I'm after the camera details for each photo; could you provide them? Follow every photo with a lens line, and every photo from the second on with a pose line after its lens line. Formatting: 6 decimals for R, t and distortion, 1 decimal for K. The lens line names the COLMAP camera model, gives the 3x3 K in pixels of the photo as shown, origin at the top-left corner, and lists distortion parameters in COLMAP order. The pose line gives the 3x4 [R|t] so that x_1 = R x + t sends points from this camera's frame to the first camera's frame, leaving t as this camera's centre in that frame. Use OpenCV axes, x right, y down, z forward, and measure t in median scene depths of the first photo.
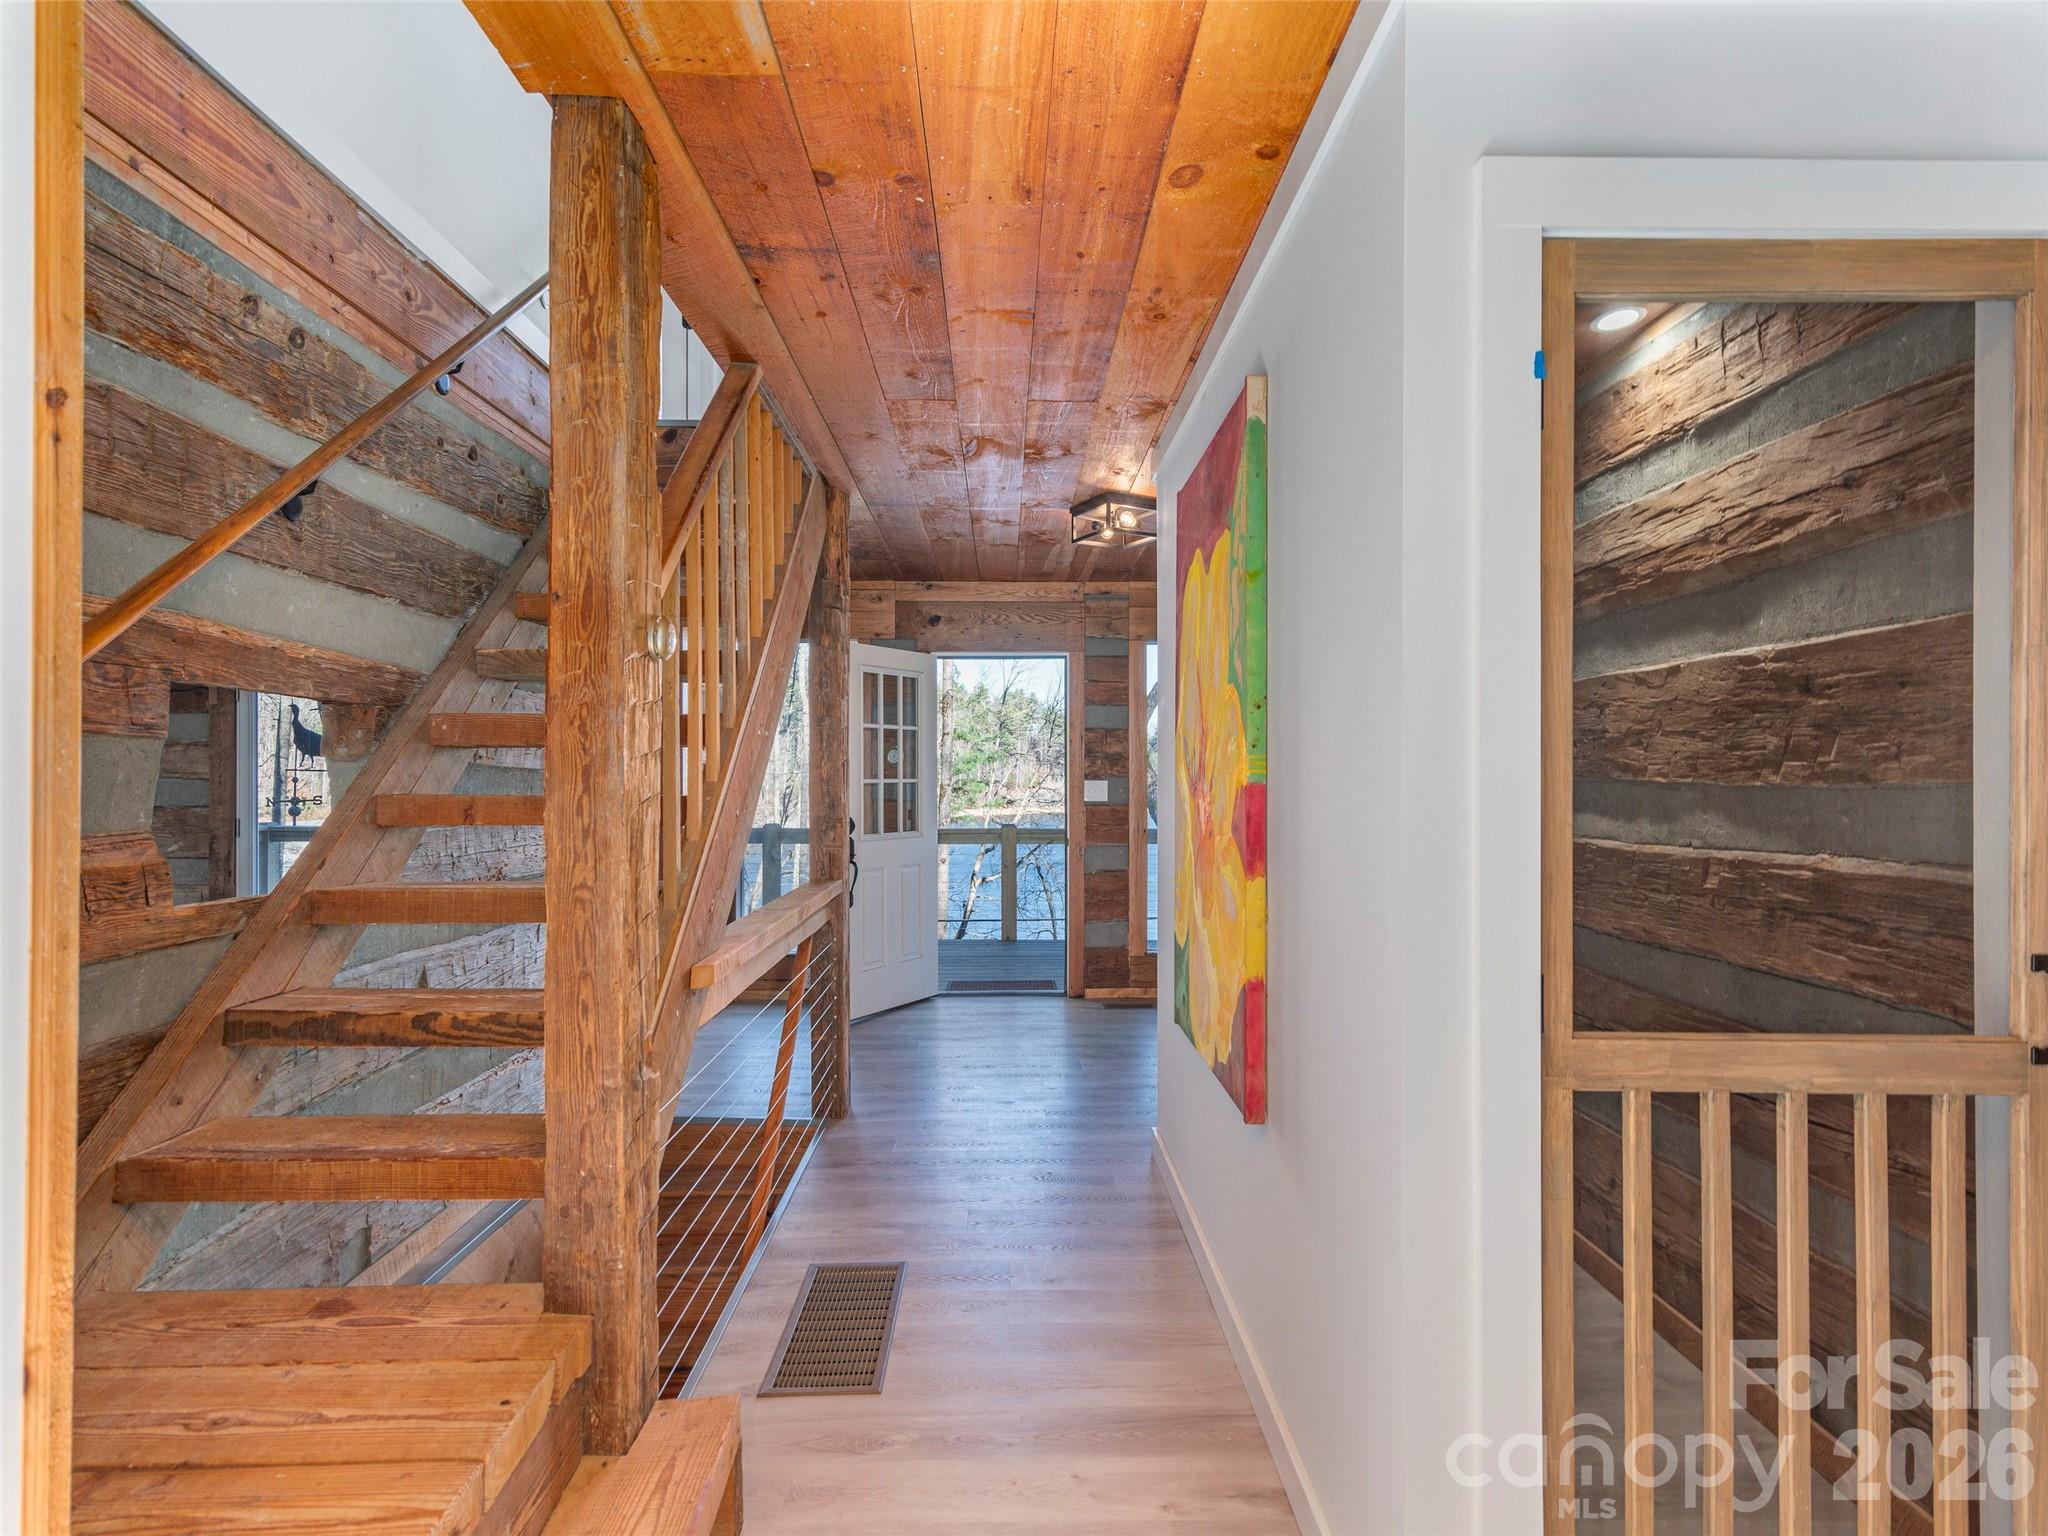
lens RADIAL K [[1002.3, 0, 1027.6], [0, 1002.3, 774.3], [0, 0, 1]] dist [0.009035, 0.000034]
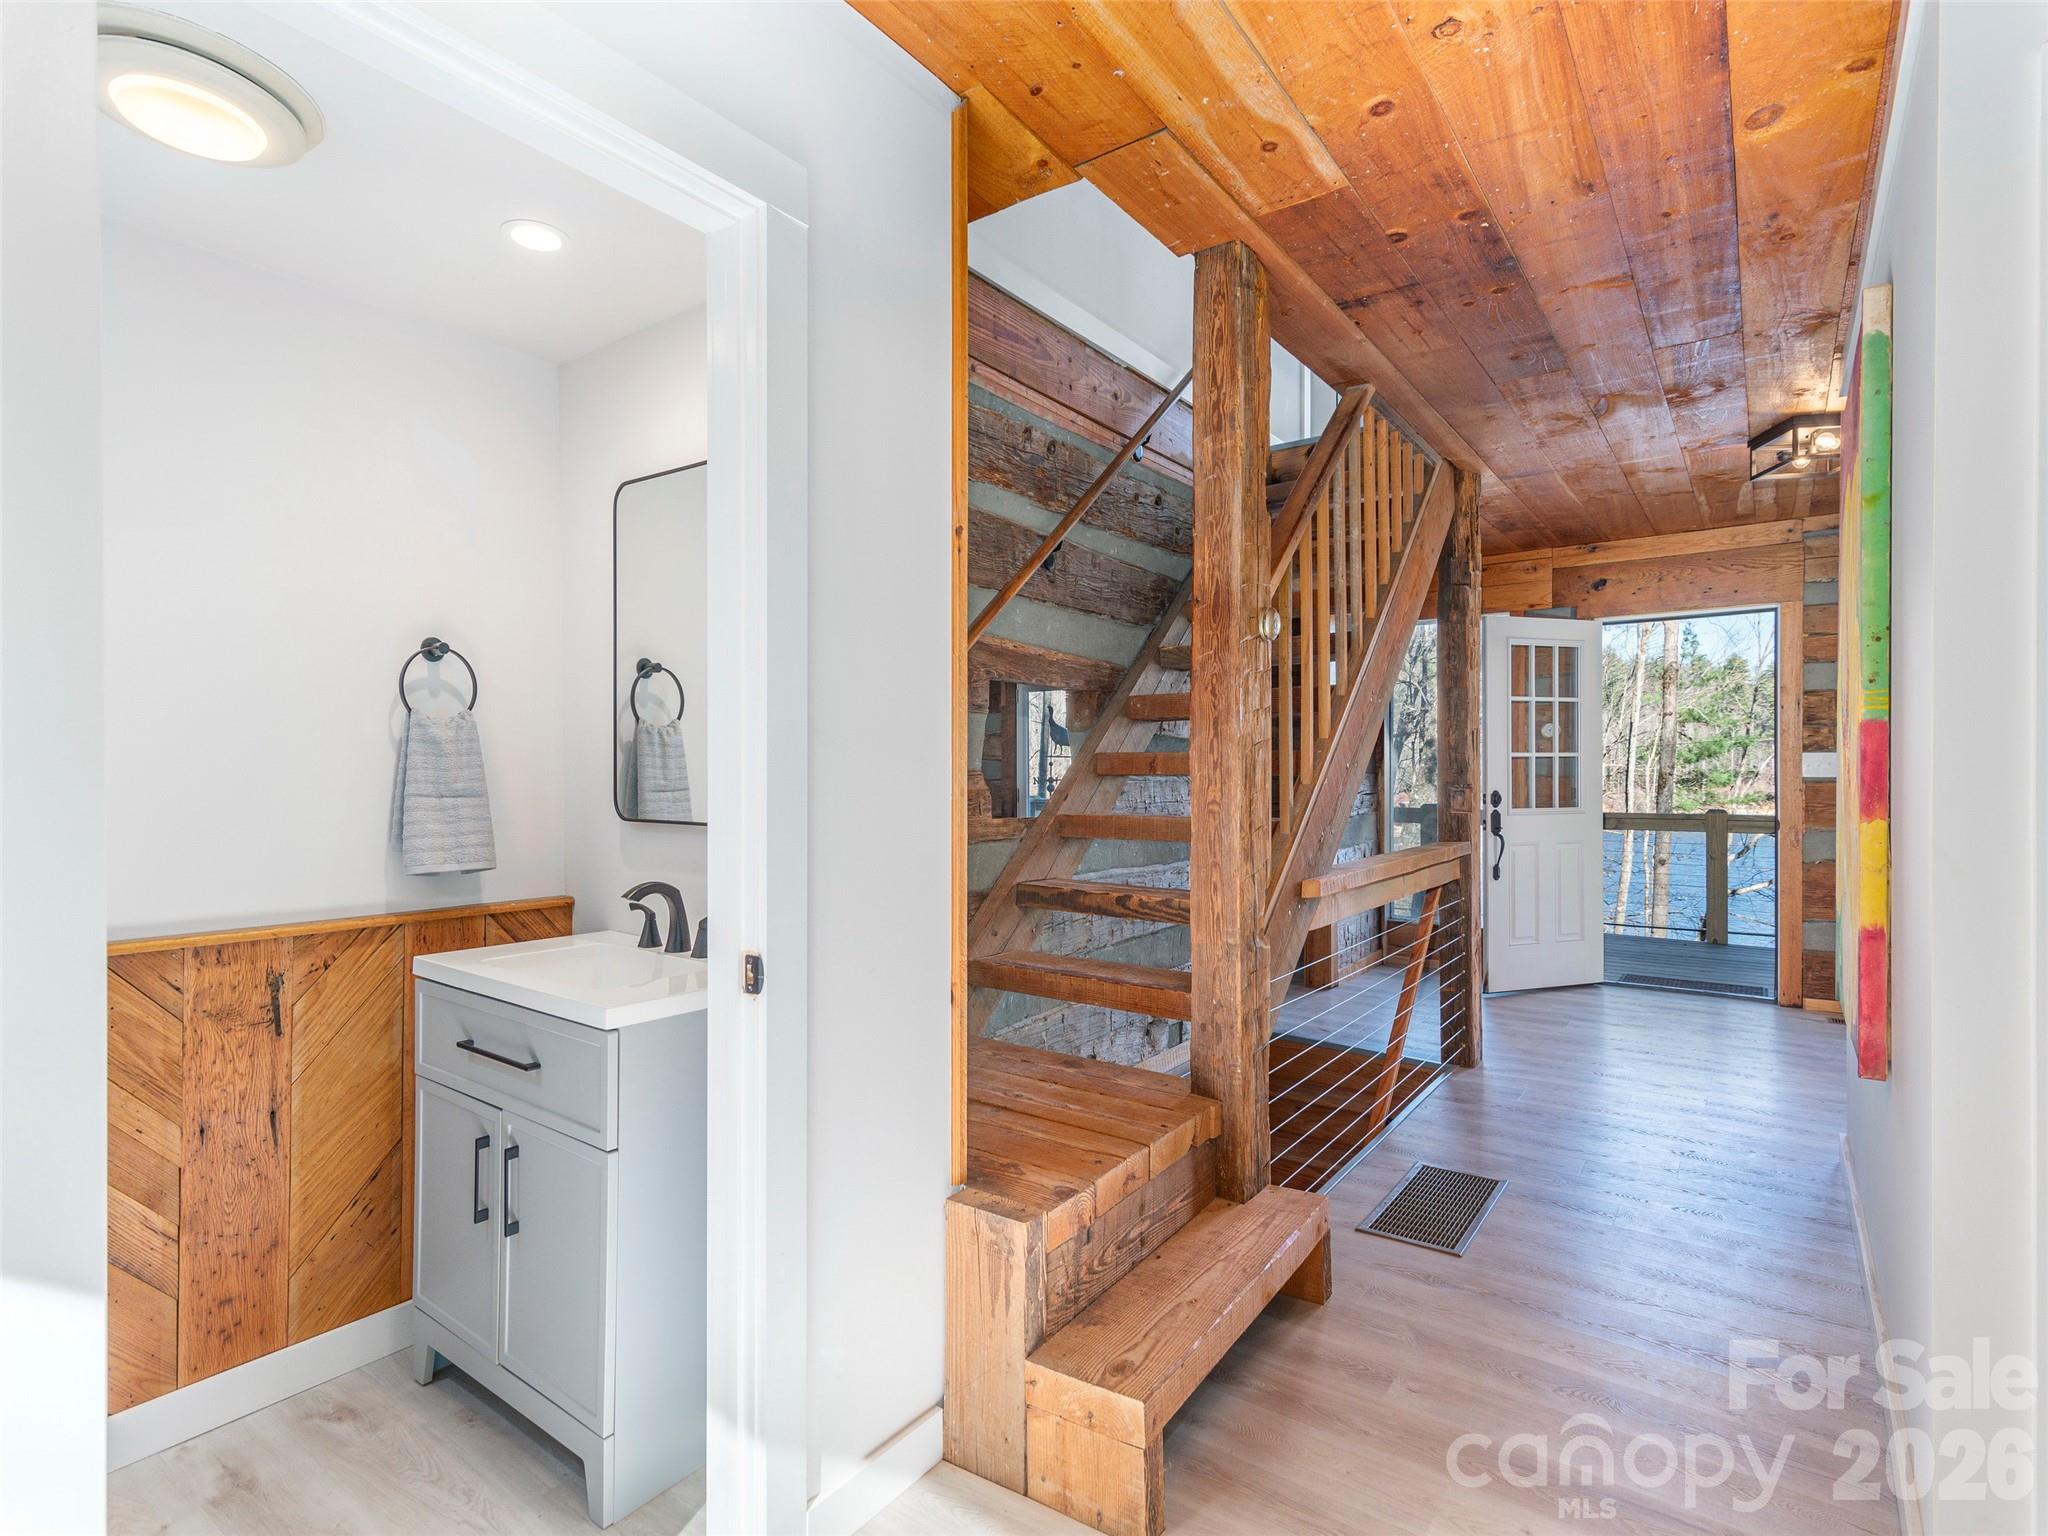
lens RADIAL K [[1002.3, 0, 1020.2], [0, 1002.3, 767.2], [0, 0, 1]] dist [0.009035, 0.000034]
pose [[0.790152, -0.003496, -0.612902, 0.157172], [0.004103, 0.999991, -0.000414, 0.045130], [0.612898, -0.002187, 0.790159, -0.216753]]
